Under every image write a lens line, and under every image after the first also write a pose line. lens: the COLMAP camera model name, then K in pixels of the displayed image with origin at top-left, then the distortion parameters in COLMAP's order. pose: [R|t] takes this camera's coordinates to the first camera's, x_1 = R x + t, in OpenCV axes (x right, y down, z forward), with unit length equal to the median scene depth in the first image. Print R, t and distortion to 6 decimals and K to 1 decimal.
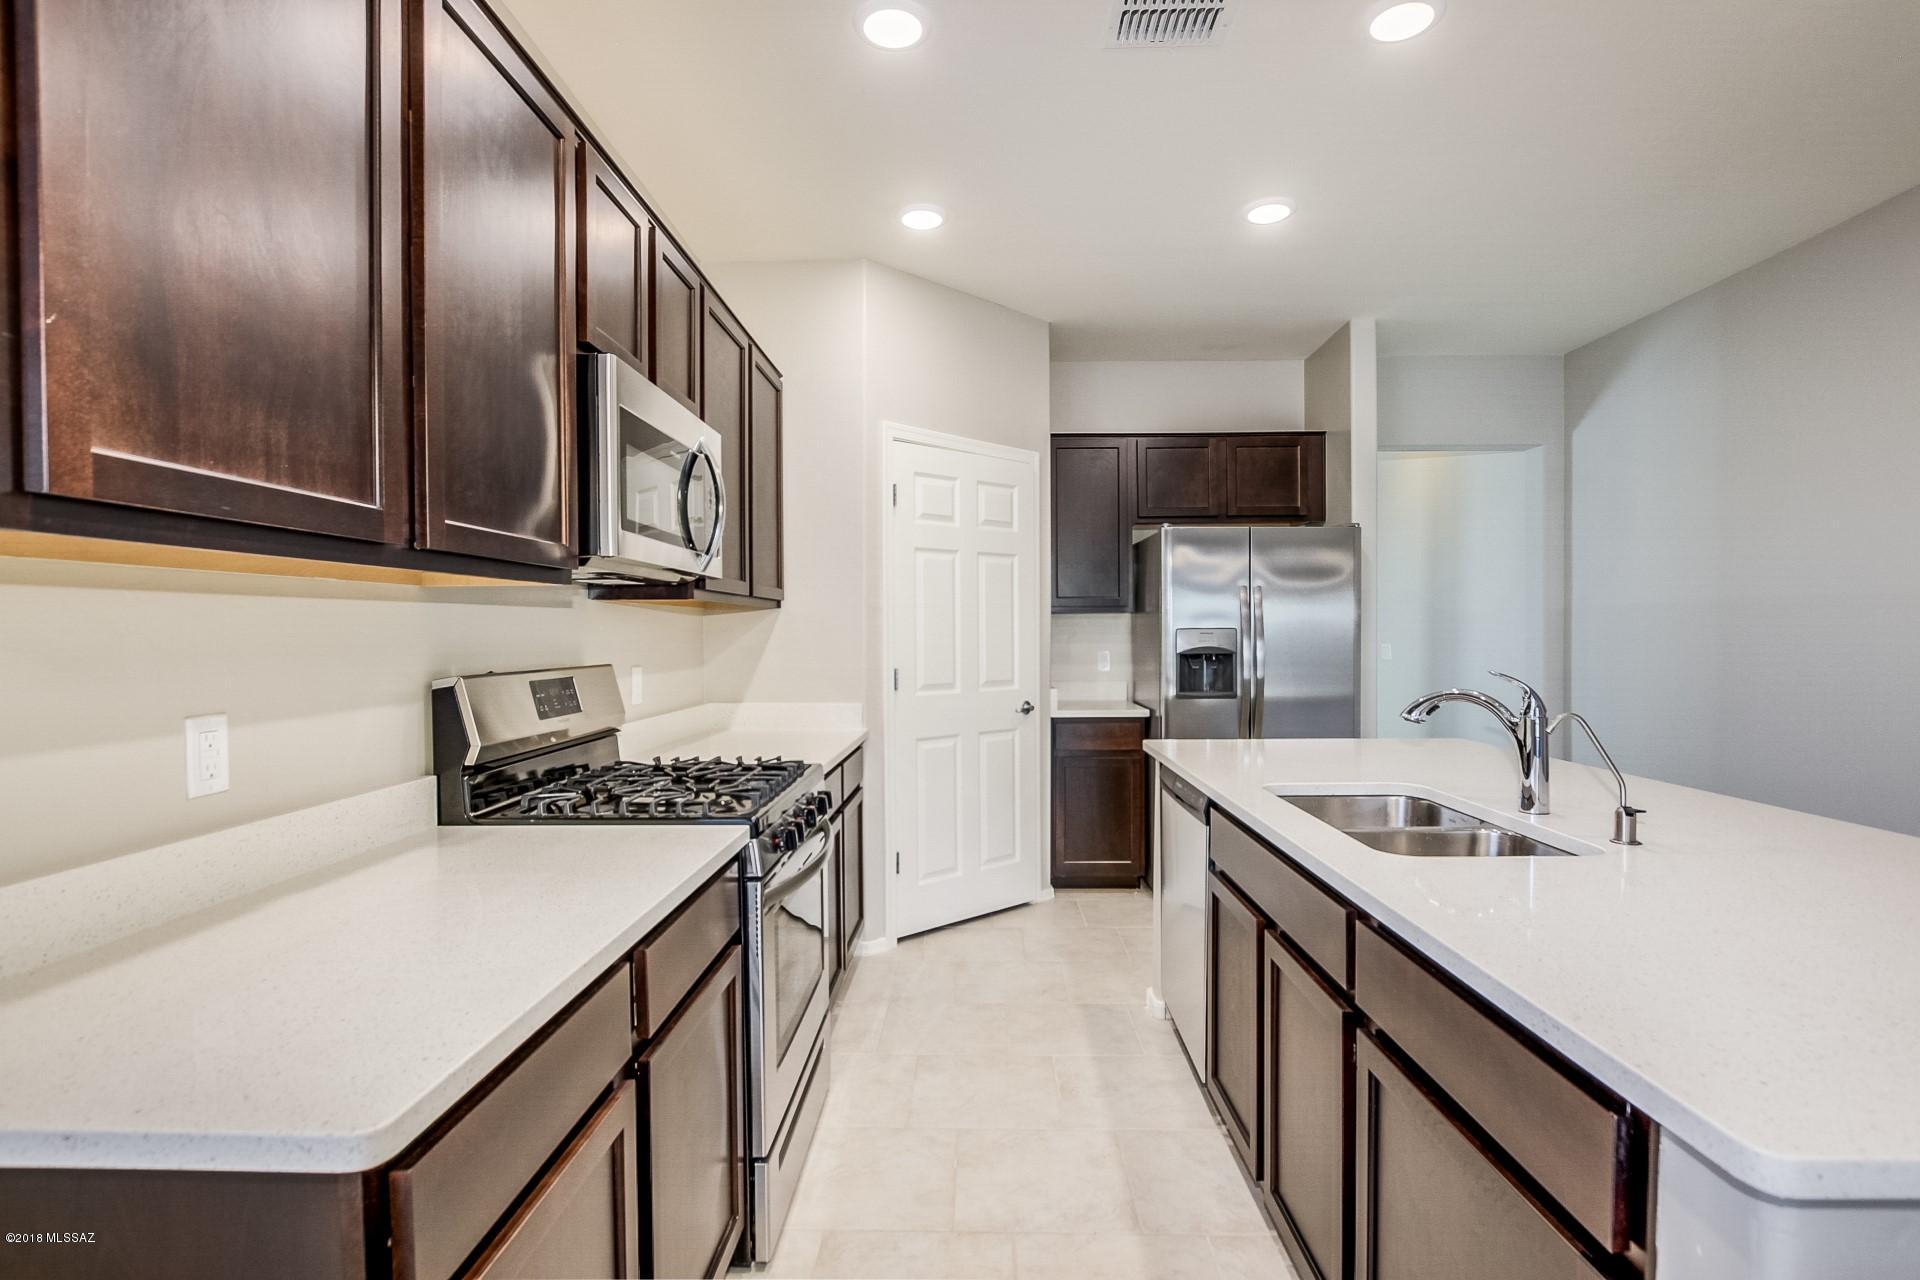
lens RADIAL K [[918.7, 0, 951.3], [0, 918.7, 655.8], [0, 0, 1]] dist [-0.006195, -0.000412]
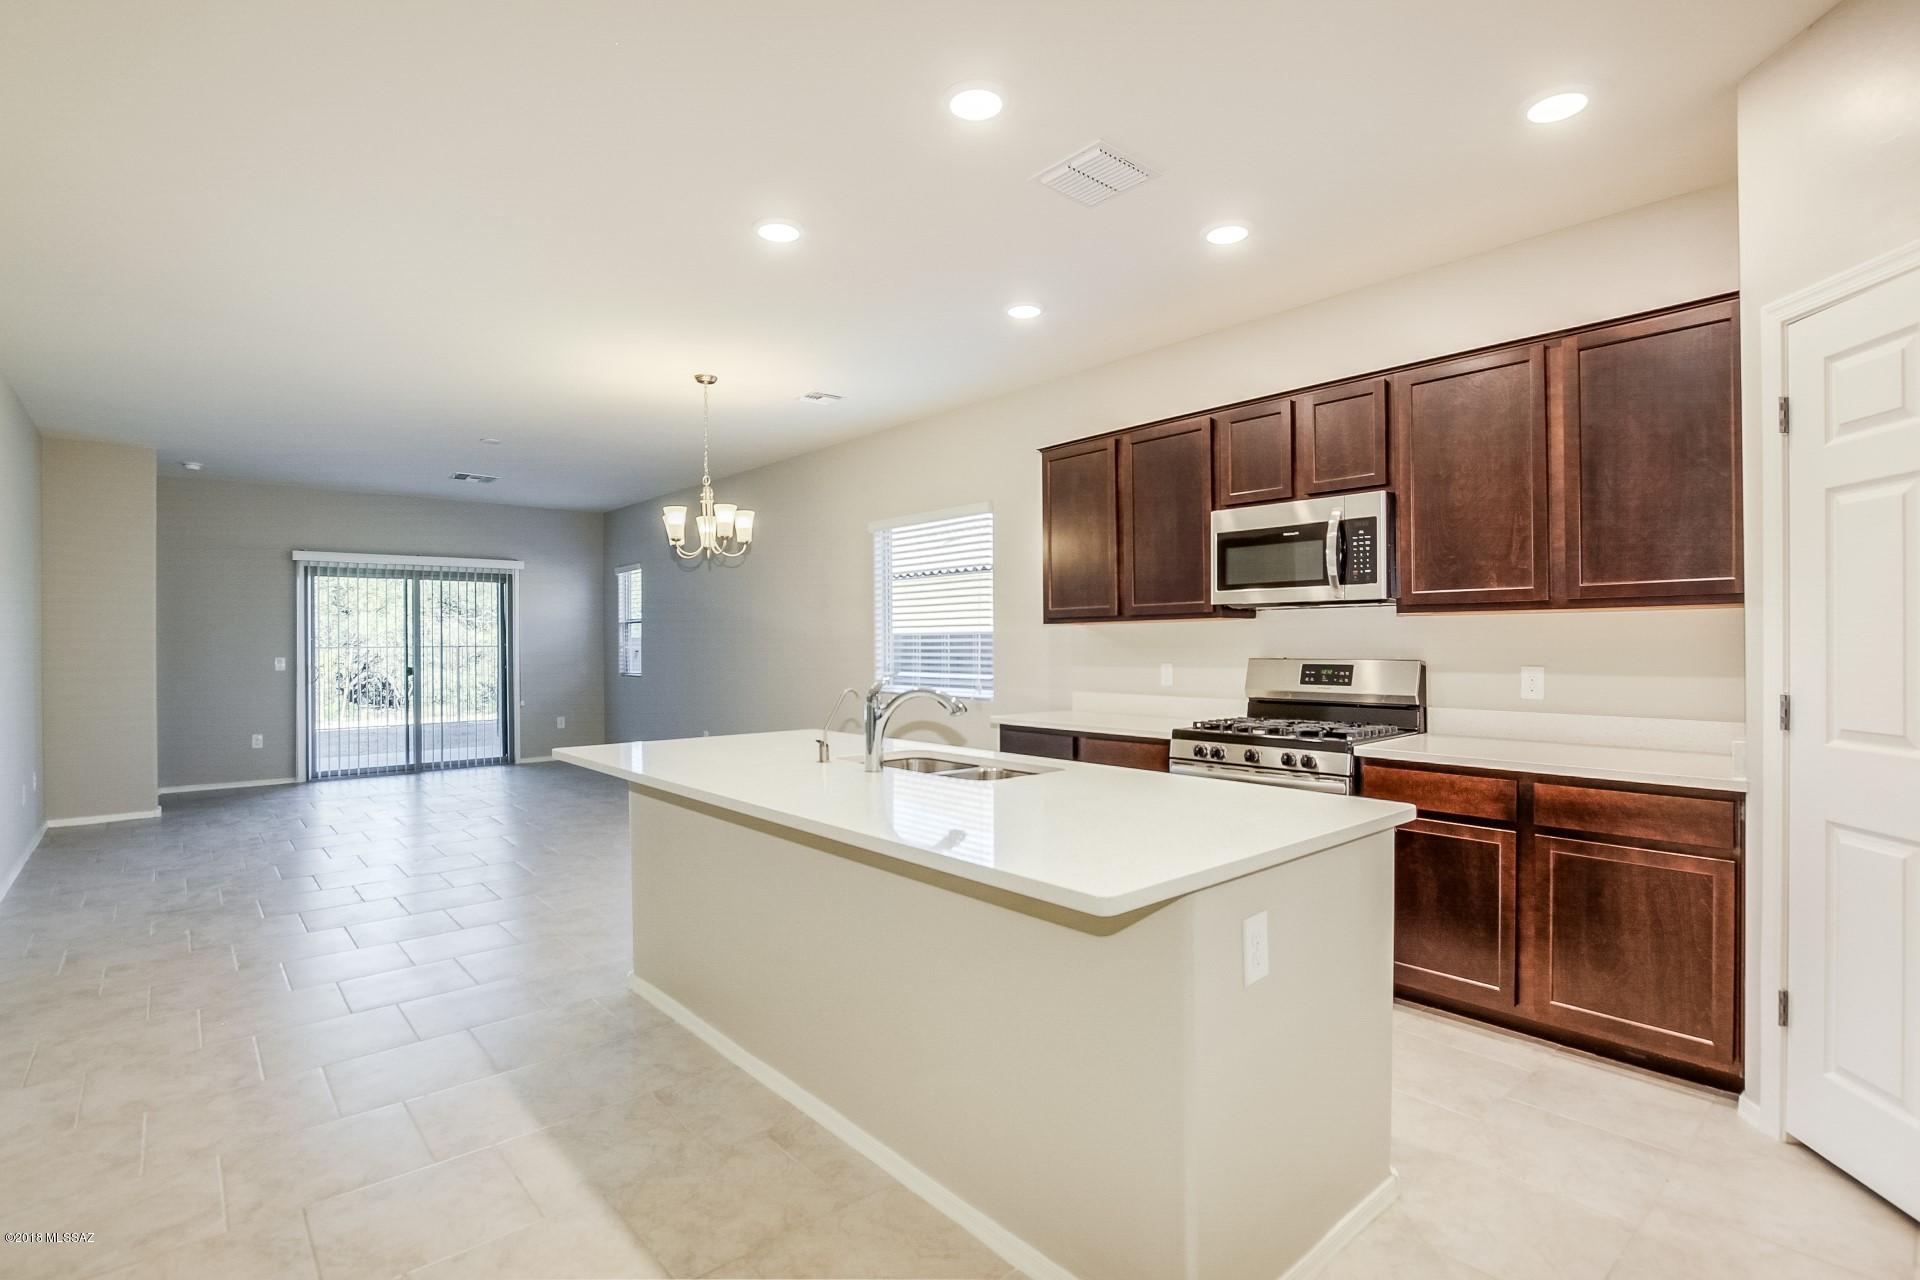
lens RADIAL K [[918.7, 0, 959.9], [0, 918.7, 641.6], [0, 0, 1]] dist [-0.006195, -0.000412]
pose [[-0.727809, 0.016880, -0.685573, 0.683901], [0.000538, 0.999711, 0.024044, -0.032481], [0.685780, 0.017131, -0.727607, 0.953143]]
